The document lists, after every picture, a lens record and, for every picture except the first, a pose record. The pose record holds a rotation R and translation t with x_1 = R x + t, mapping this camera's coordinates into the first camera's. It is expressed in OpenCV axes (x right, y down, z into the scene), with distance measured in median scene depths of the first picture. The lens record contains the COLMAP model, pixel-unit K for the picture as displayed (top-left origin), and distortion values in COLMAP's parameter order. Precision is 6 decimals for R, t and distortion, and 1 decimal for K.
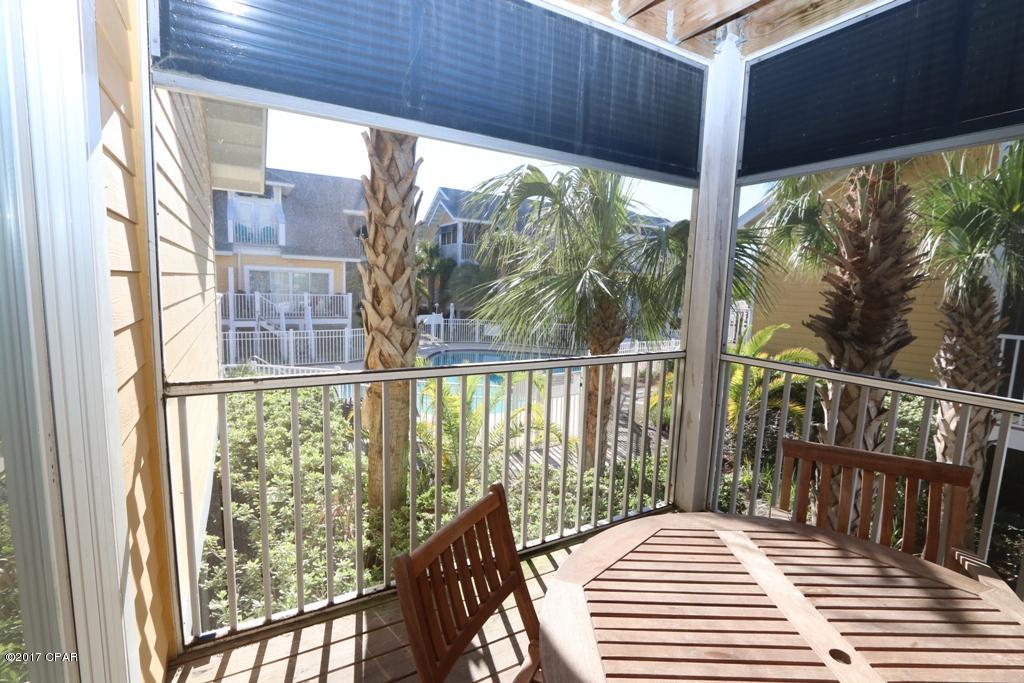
lens RADIAL K [[470.2, 0, 511.1], [0, 470.2, 345.0], [0, 0, 1]] dist [-0.005159, -0.000413]
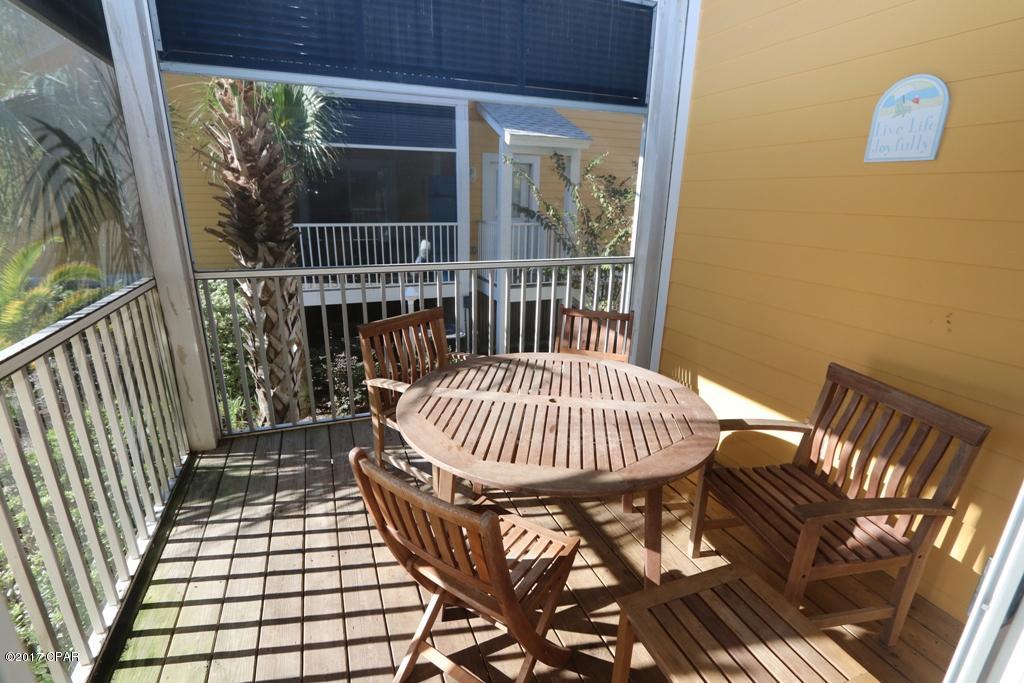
lens RADIAL K [[470.2, 0, 509.9], [0, 470.2, 339.4], [0, 0, 1]] dist [-0.005159, -0.000413]
pose [[0.147215, -0.316352, 0.937150, -0.314892], [0.118941, 0.946259, 0.300743, -0.053802], [-0.981927, 0.067192, 0.176931, 0.233466]]
